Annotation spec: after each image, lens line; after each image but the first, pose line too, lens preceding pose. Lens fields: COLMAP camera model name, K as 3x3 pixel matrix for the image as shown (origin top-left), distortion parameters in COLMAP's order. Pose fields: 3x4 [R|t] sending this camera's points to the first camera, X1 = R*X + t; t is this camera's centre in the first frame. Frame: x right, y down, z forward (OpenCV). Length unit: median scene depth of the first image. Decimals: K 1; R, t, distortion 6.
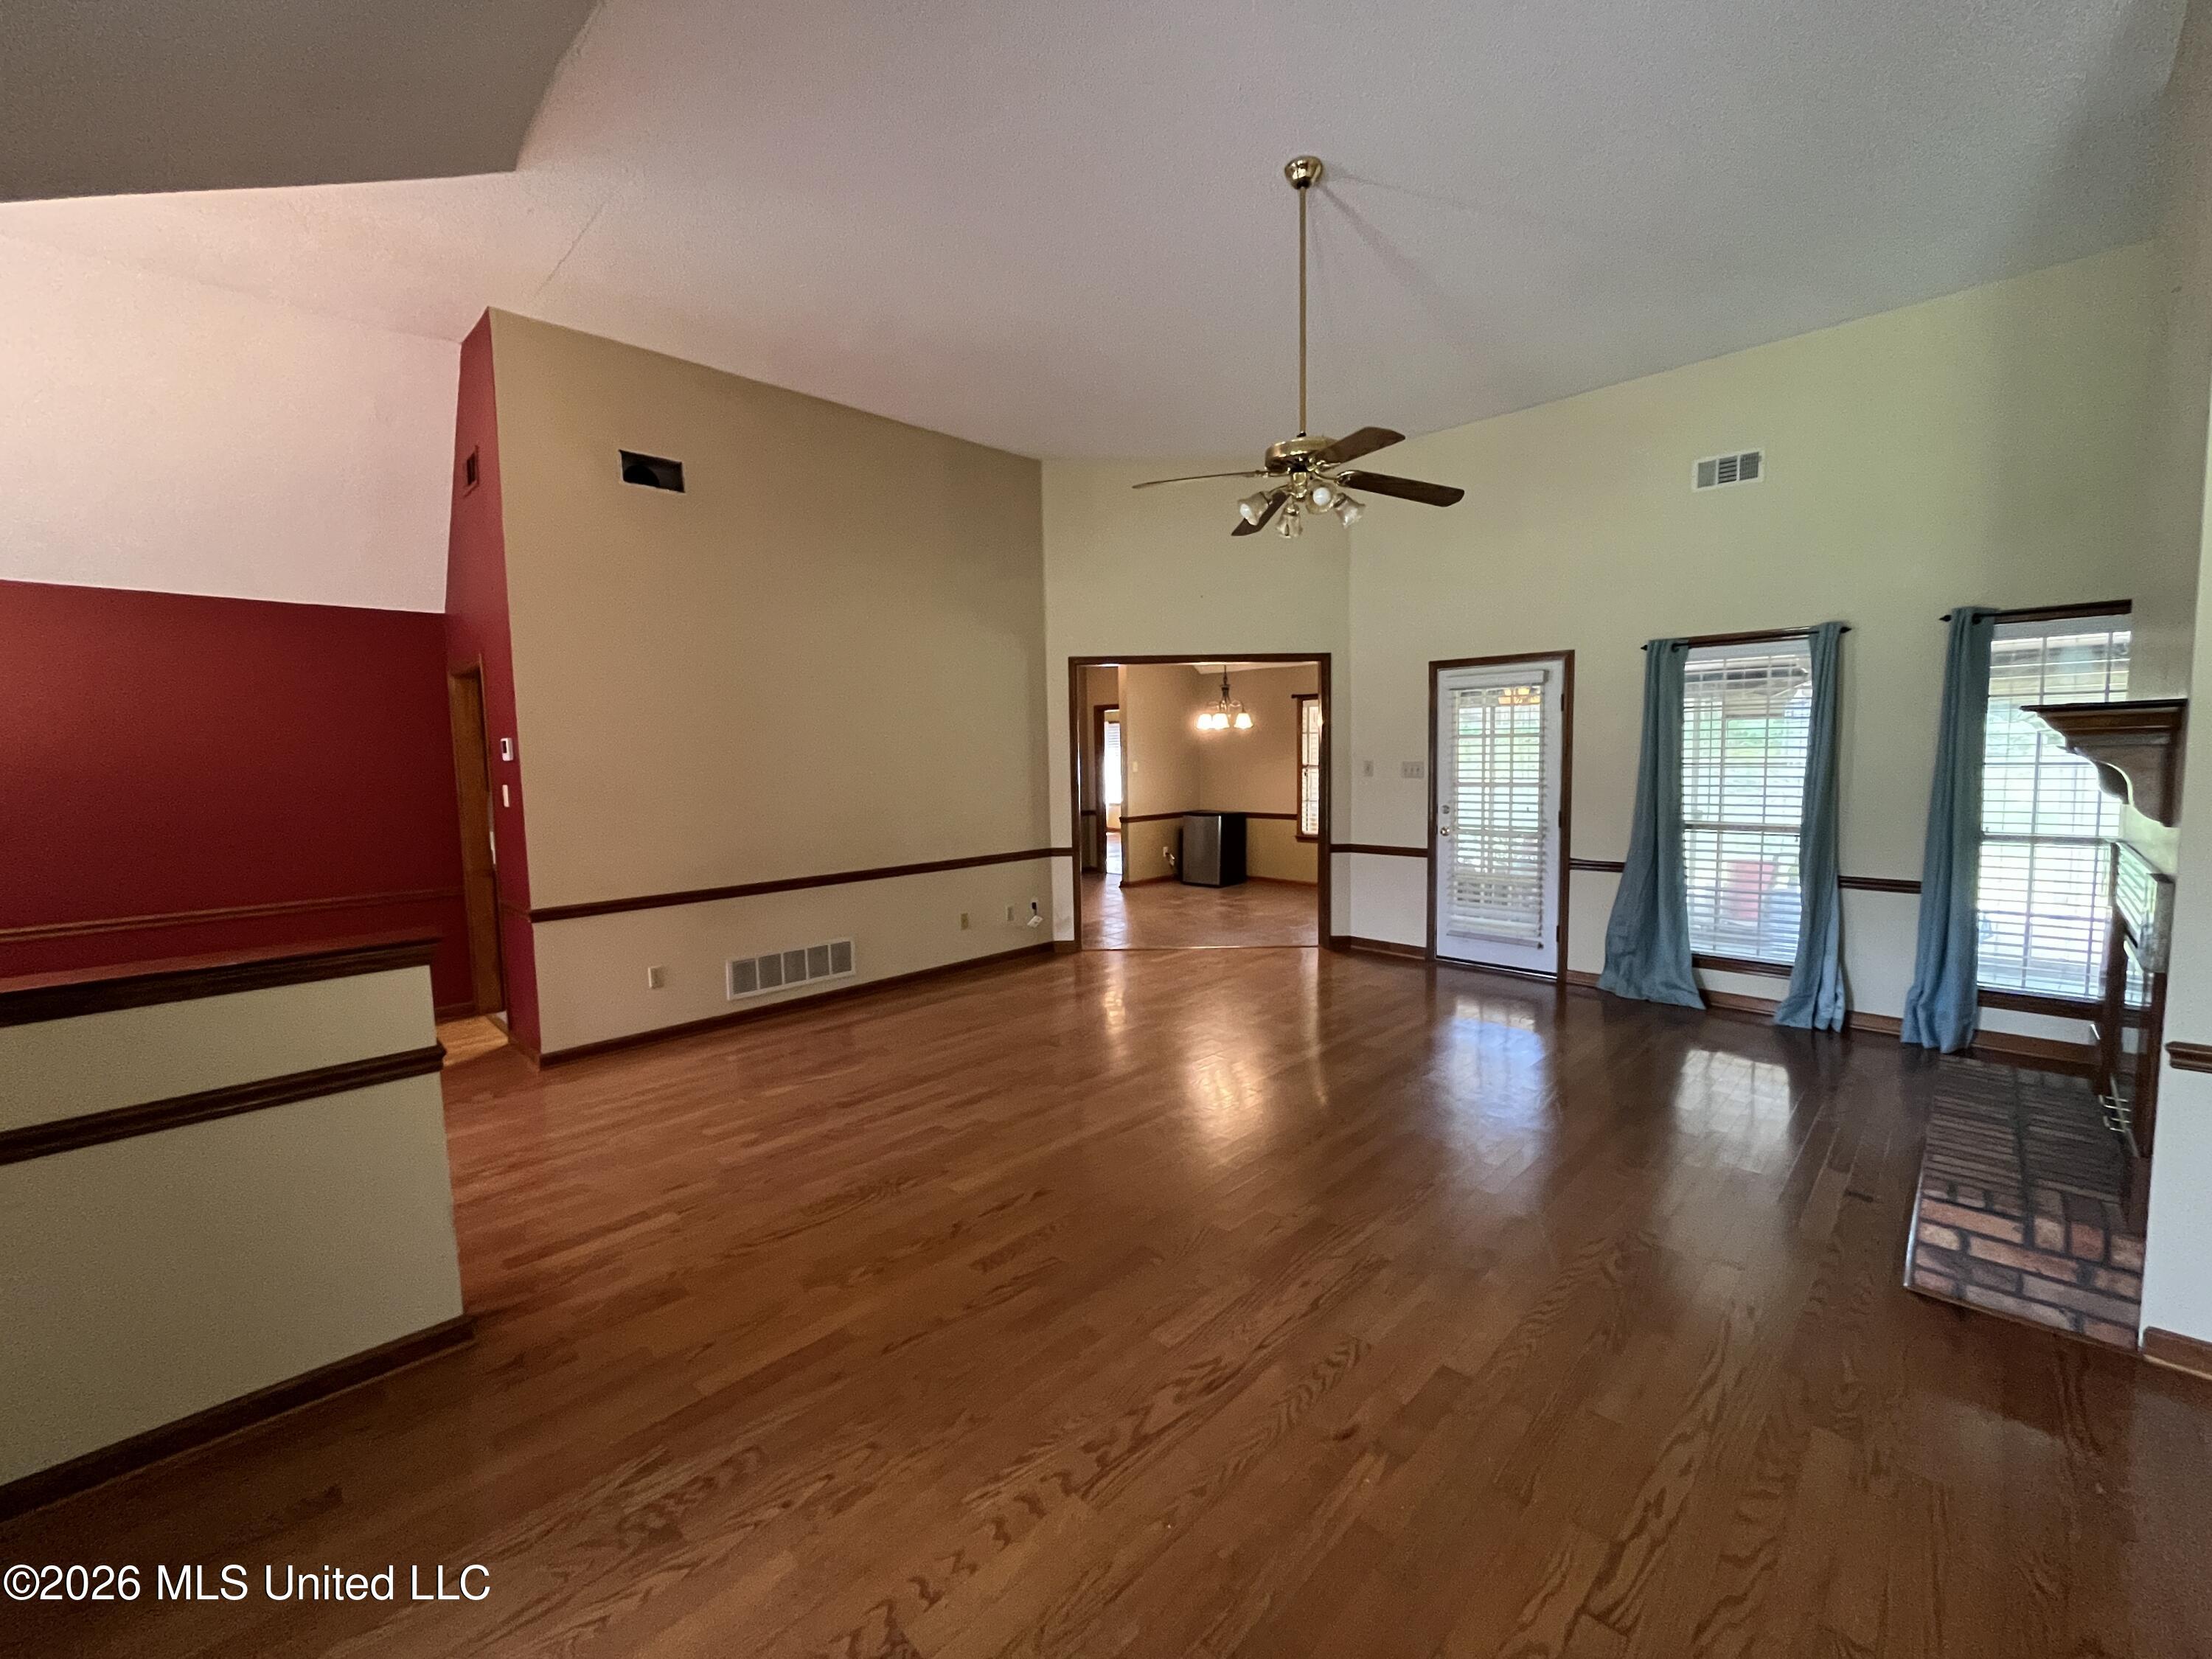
lens RADIAL K [[900.1, 0, 1106.7], [0, 900.1, 834.0], [0, 0, 1]] dist [-0.000562, -0.001327]
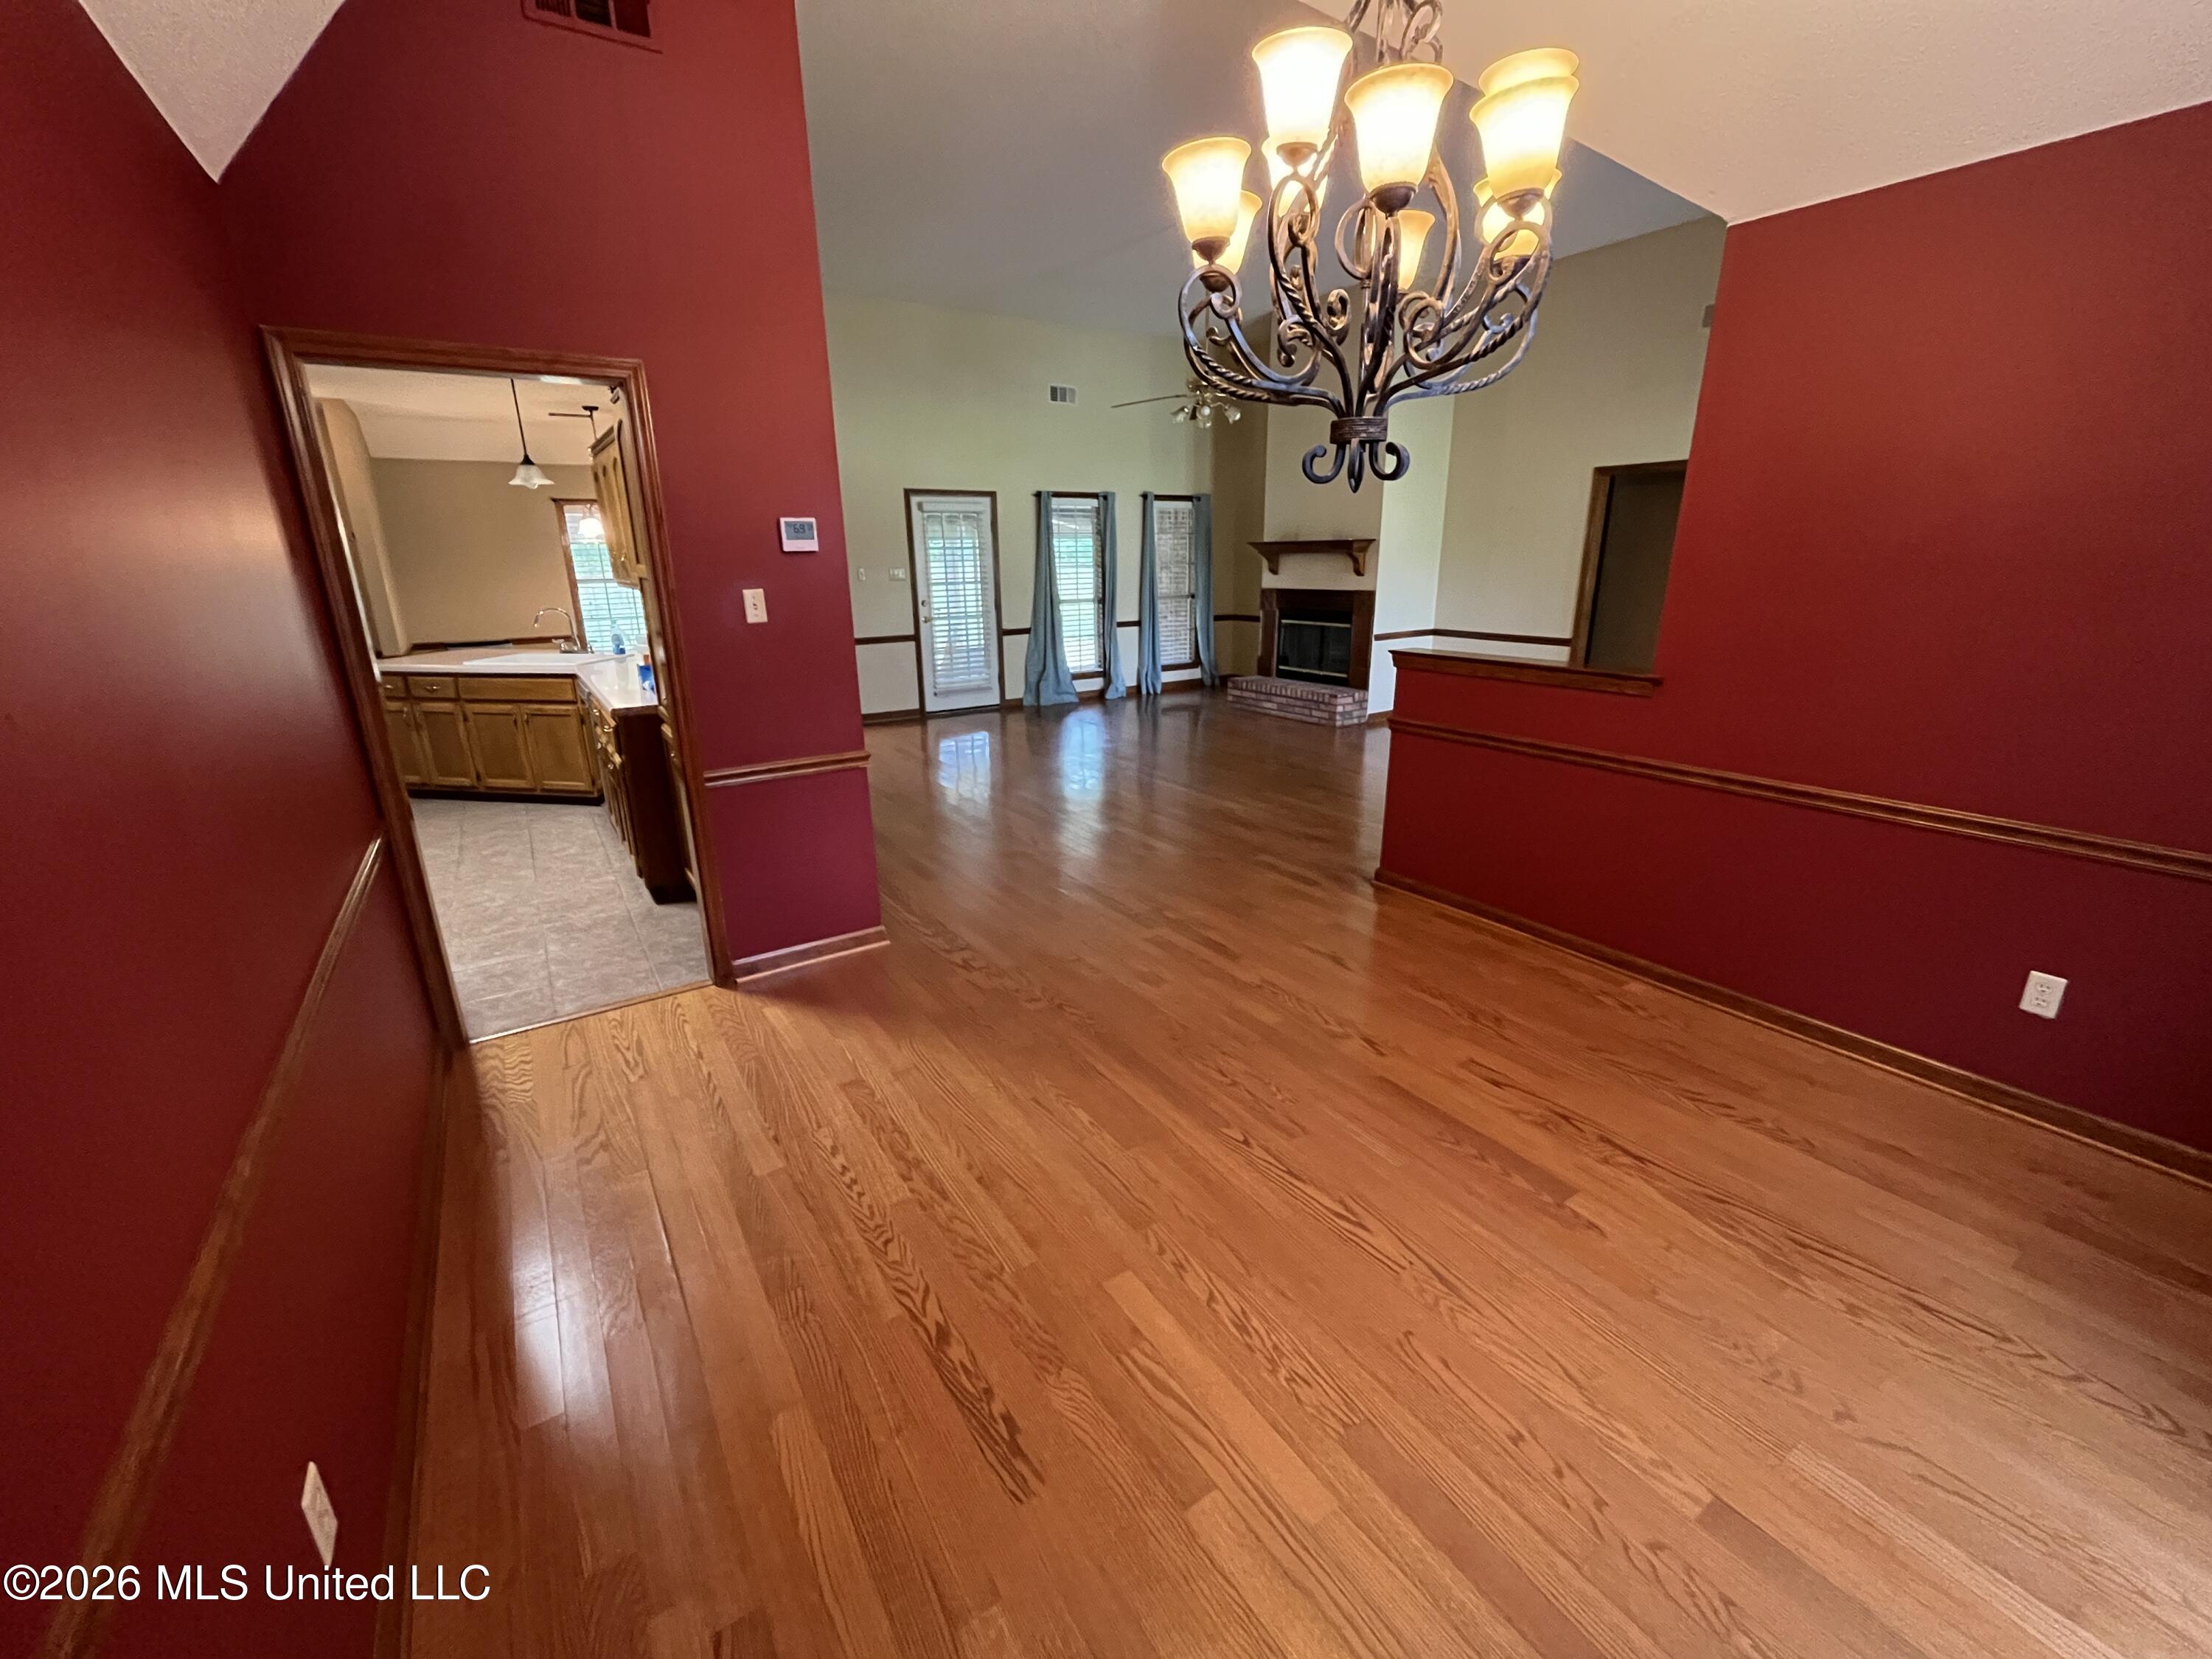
lens RADIAL K [[900.1, 0, 1107.6], [0, 900.1, 829.3], [0, 0, 1]] dist [-0.000562, -0.001327]
pose [[0.197529, -0.271628, 0.941913, -0.975350], [0.099630, 0.961432, 0.256363, -0.020300], [-0.975221, 0.043204, 0.216973, 0.456044]]
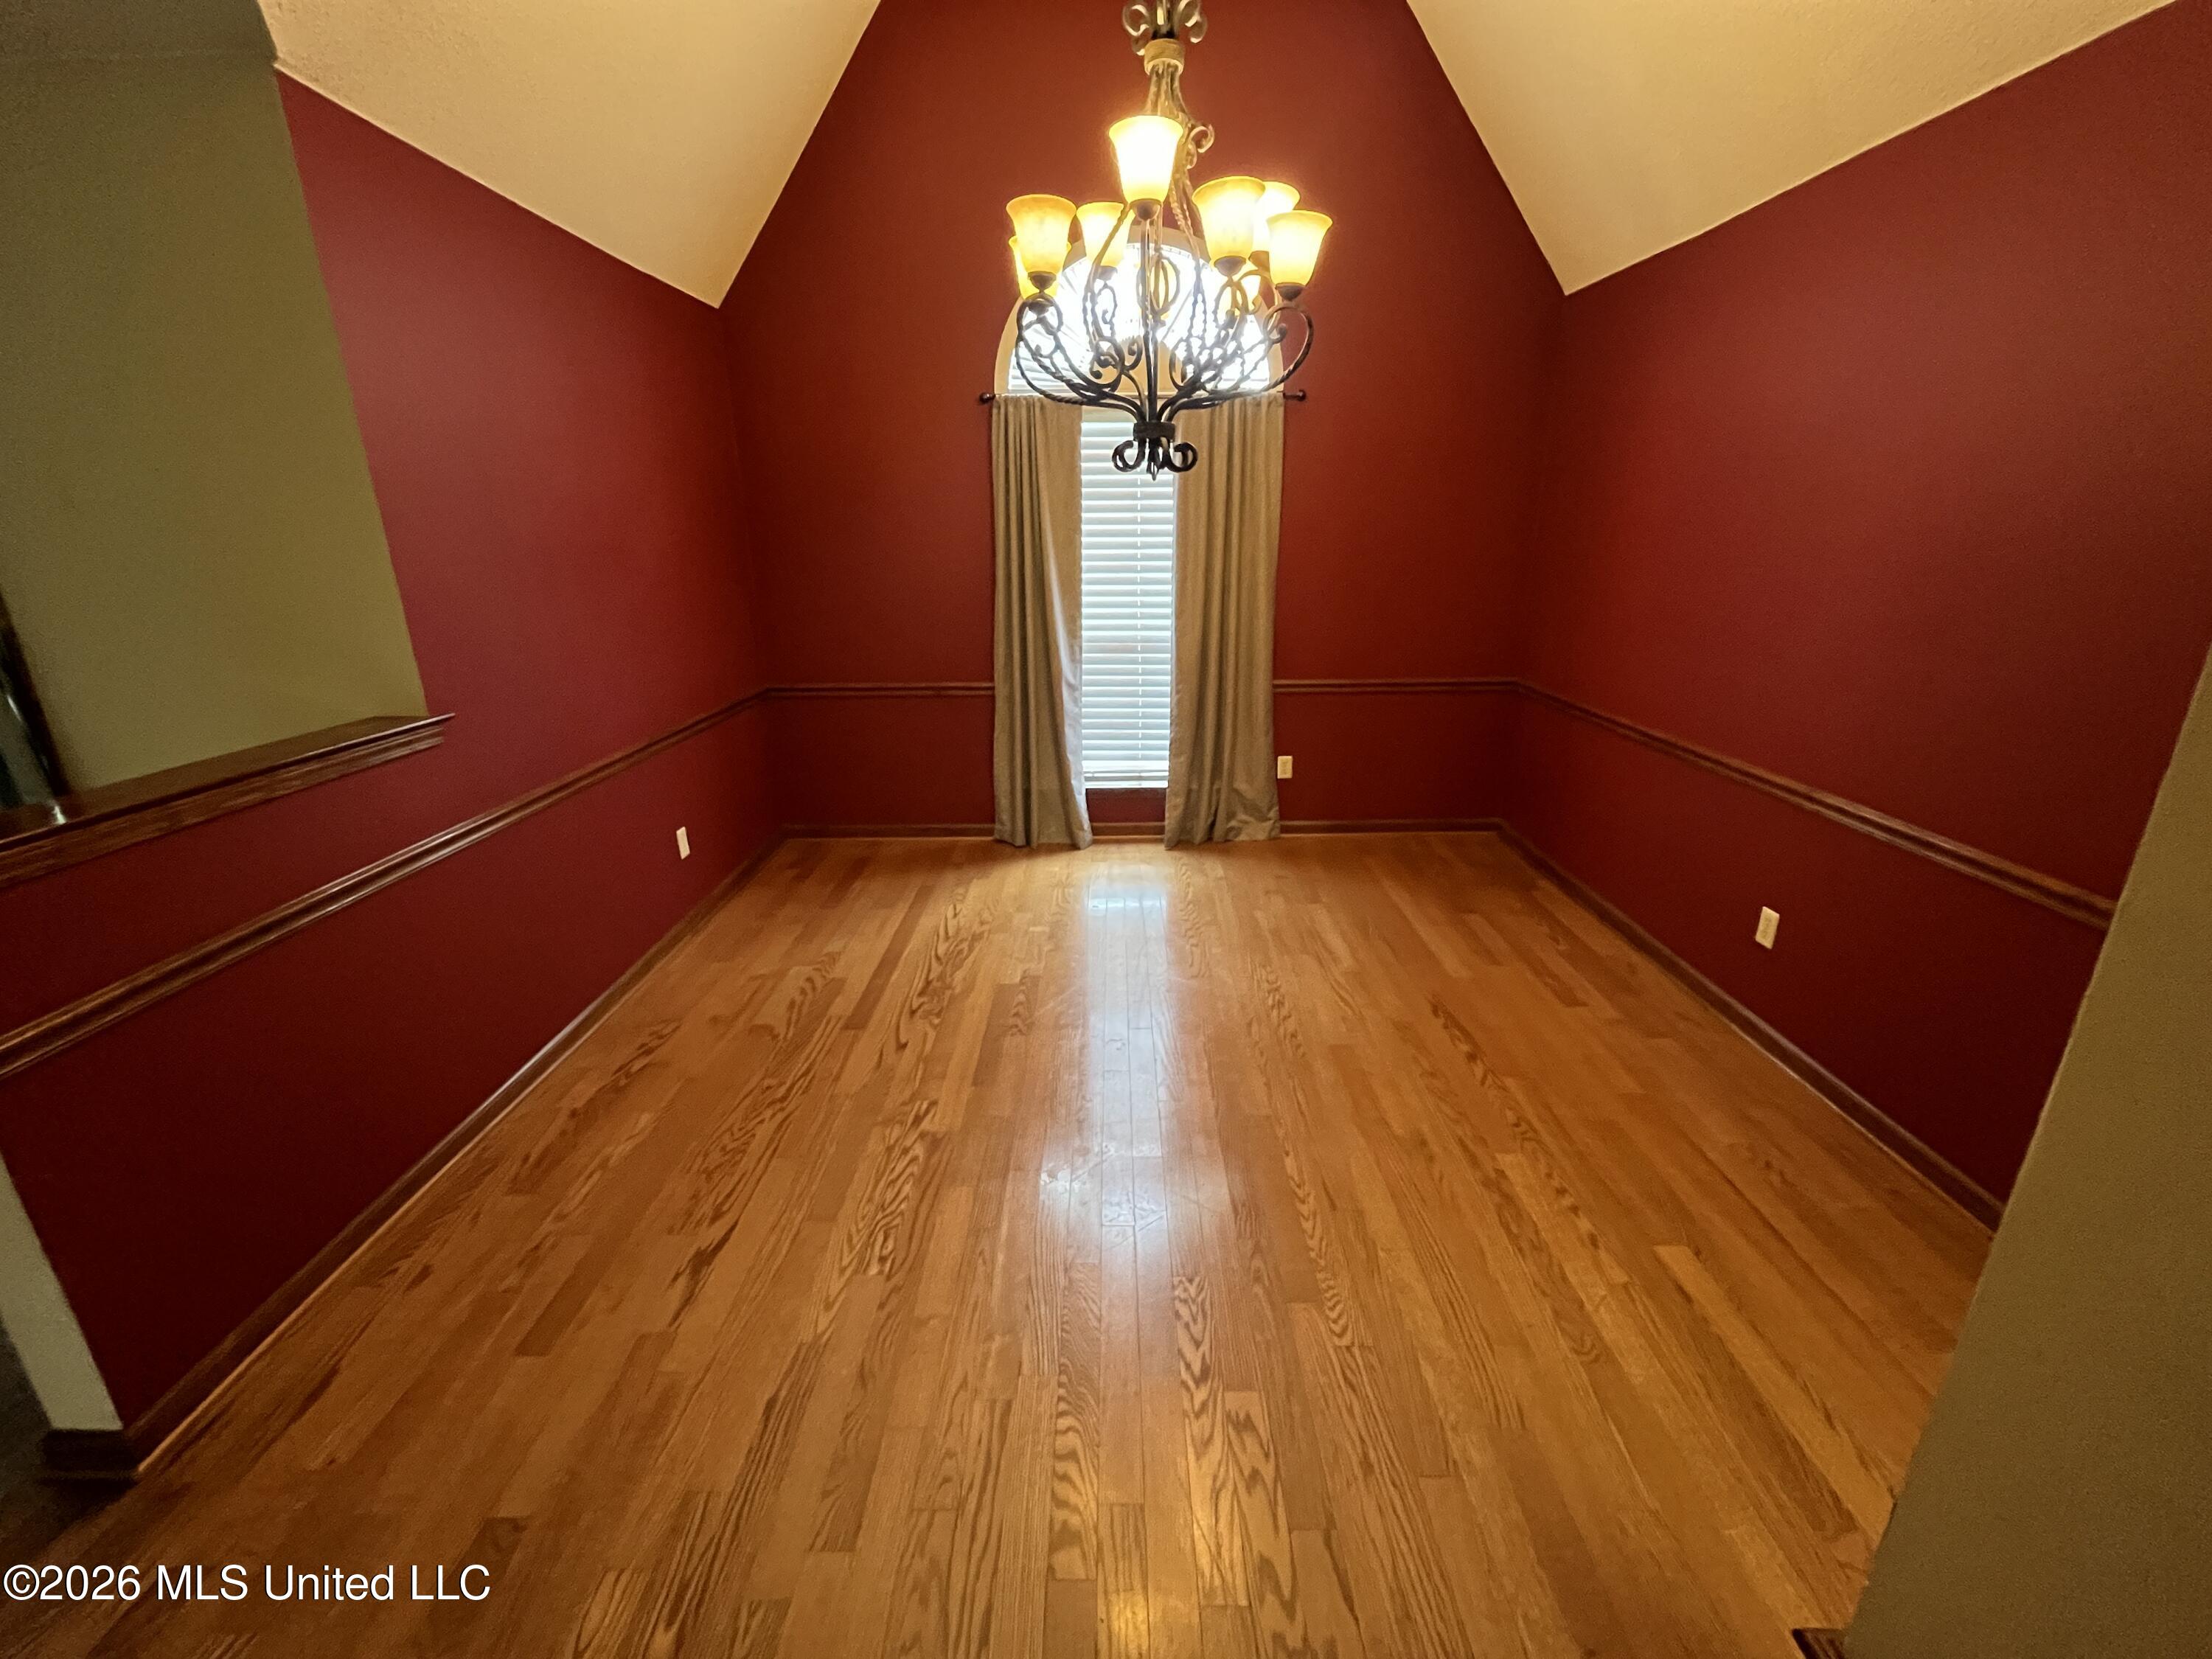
lens RADIAL K [[900.1, 0, 1107.4], [0, 900.1, 820.4], [0, 0, 1]] dist [-0.000562, -0.001327]
pose [[-0.708794, 0.245368, -0.661366, -0.363016], [-0.040413, 0.921892, 0.385335, -0.056618], [0.704257, 0.299851, -0.643515, 0.703818]]
